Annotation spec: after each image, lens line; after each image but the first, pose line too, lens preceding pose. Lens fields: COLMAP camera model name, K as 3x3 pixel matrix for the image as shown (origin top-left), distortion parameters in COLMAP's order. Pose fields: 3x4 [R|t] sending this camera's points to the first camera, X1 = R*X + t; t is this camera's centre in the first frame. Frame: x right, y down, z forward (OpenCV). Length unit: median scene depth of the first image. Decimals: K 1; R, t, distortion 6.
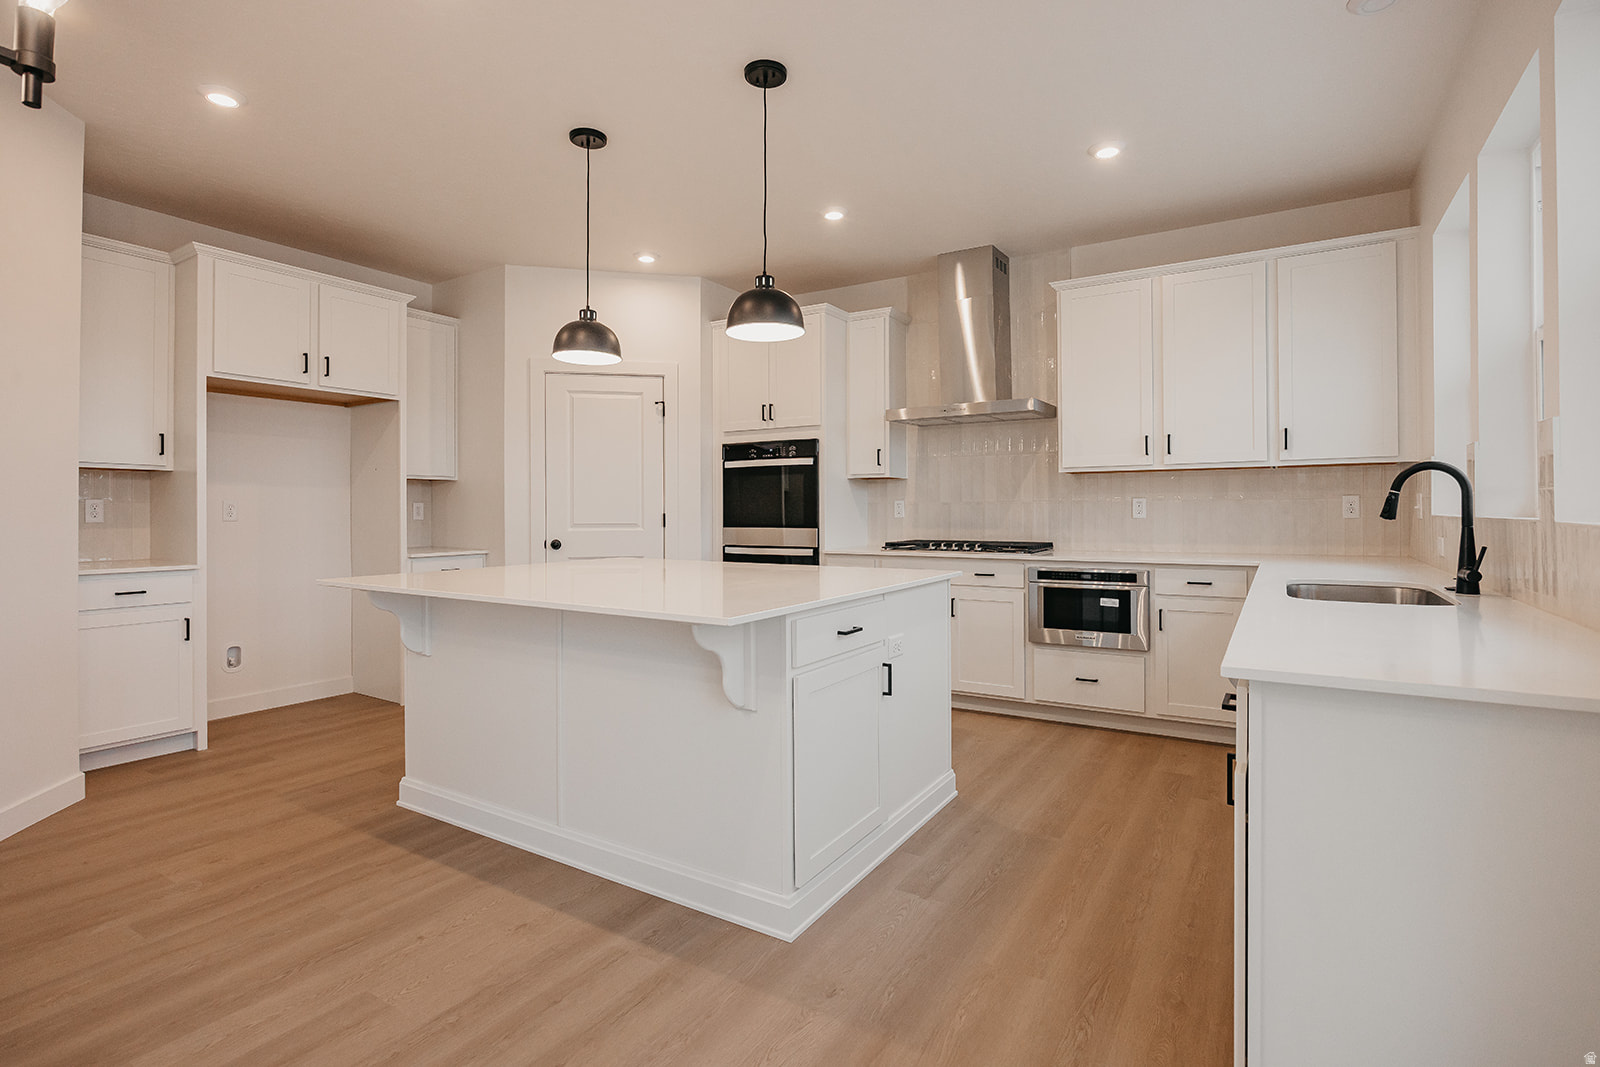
lens RADIAL K [[793.0, 0, 792.7], [0, 793.0, 511.8], [0, 0, 1]] dist [-0.012044, -0.000830]
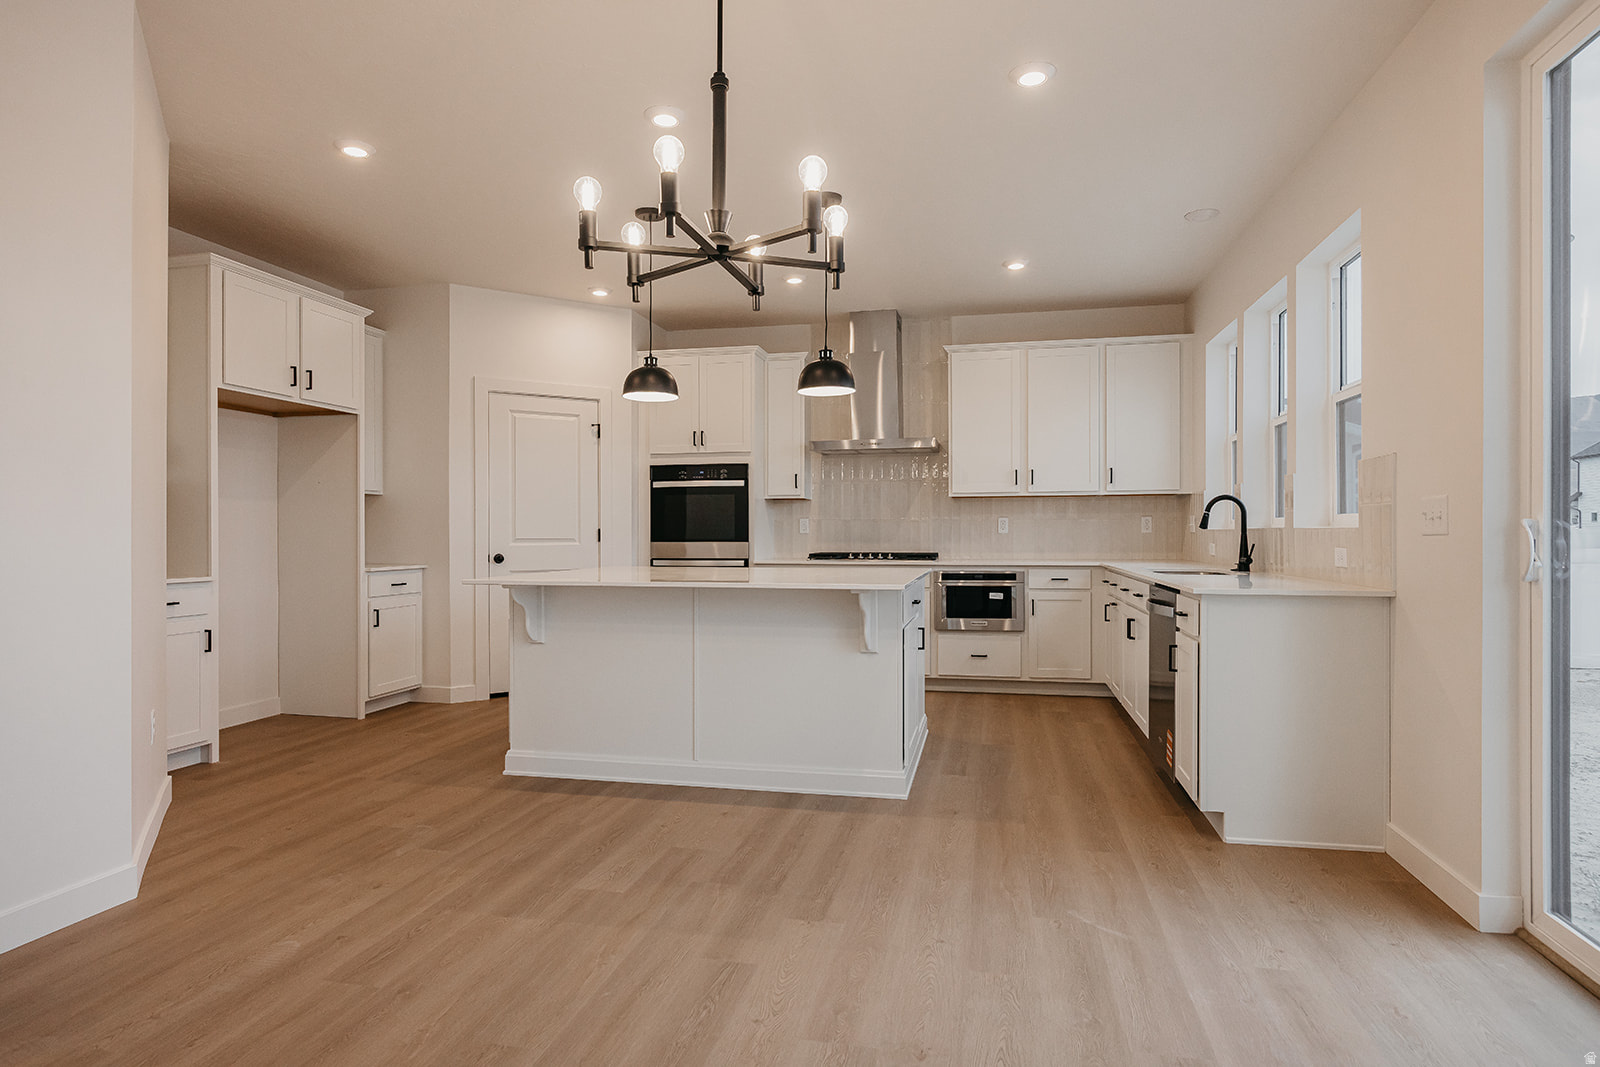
lens RADIAL K [[899.7, 0, 804.7], [0, 899.7, 542.6], [0, 0, 1]] dist [-0.001234, 0.000206]
pose [[0.941422, -0.002103, 0.337225, -0.393951], [-0.000578, 0.999969, 0.007850, 0.013412], [-0.337231, -0.007585, 0.941391, -0.296400]]
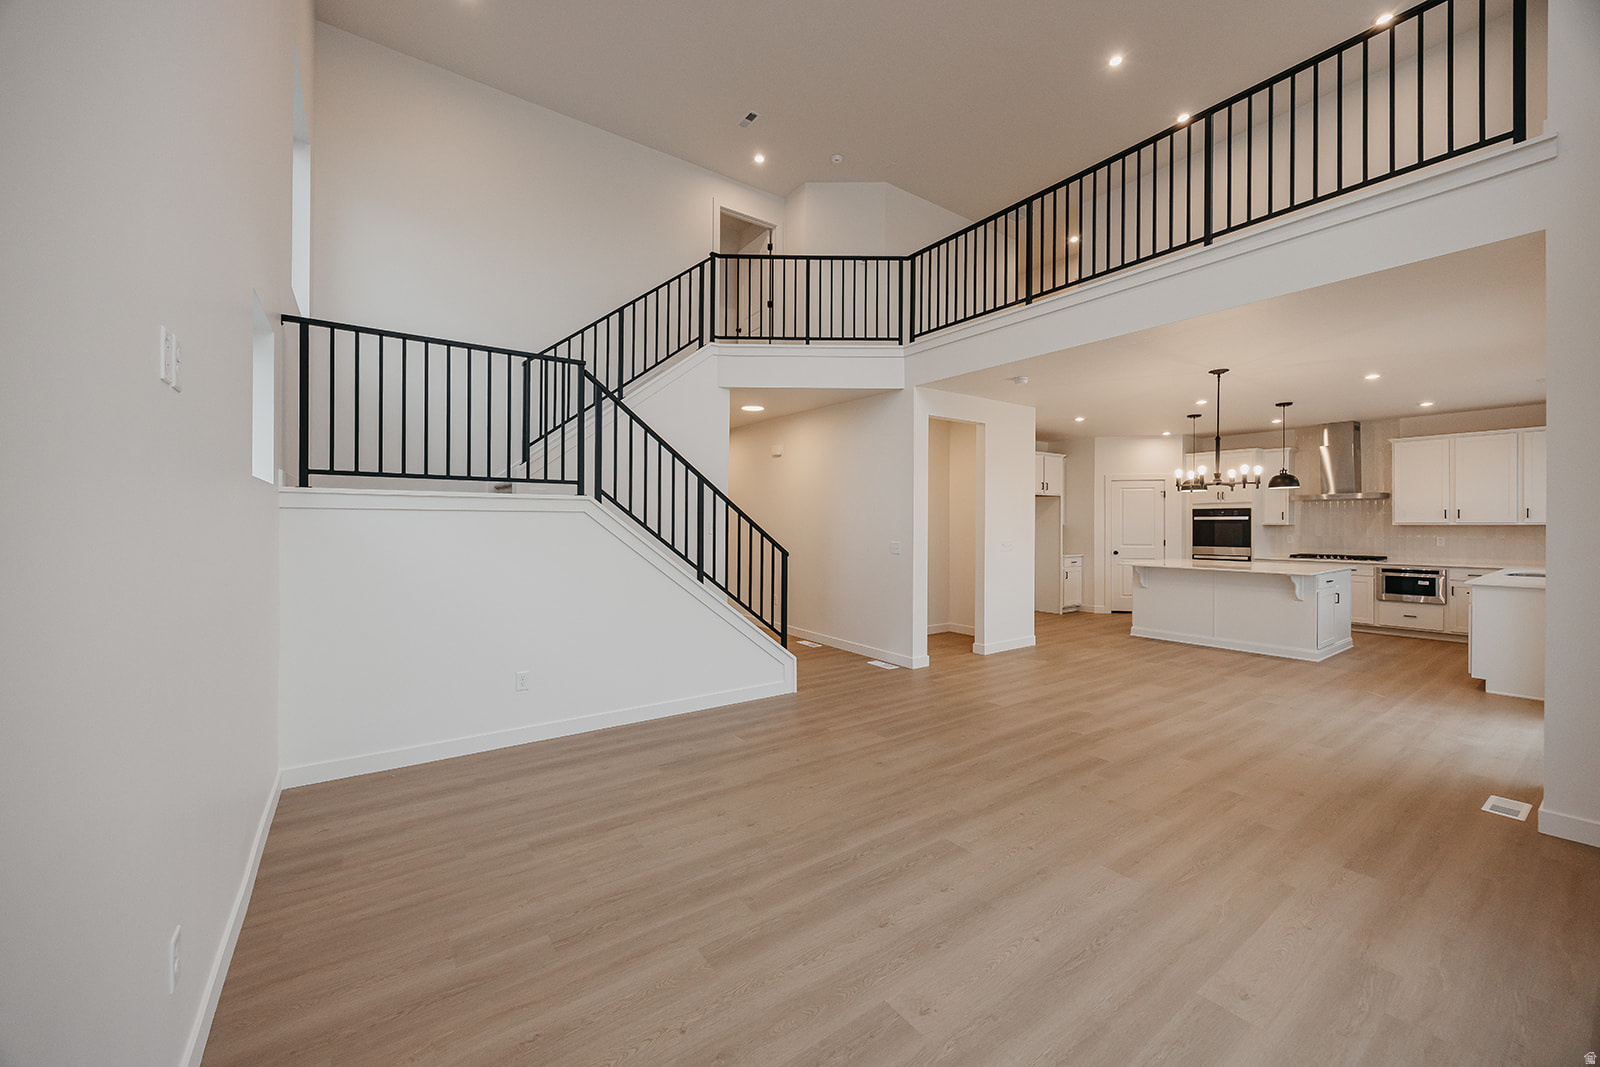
lens RADIAL K [[611.0, 0, 799.9], [0, 611.0, 528.6], [0, 0, 1]] dist [0.000146, 0.000098]
pose [[0.923965, 0.003593, -0.382460, -0.585761], [-0.000971, 0.999975, 0.007048, -0.054037], [0.382475, -0.006141, 0.923945, -1.312680]]
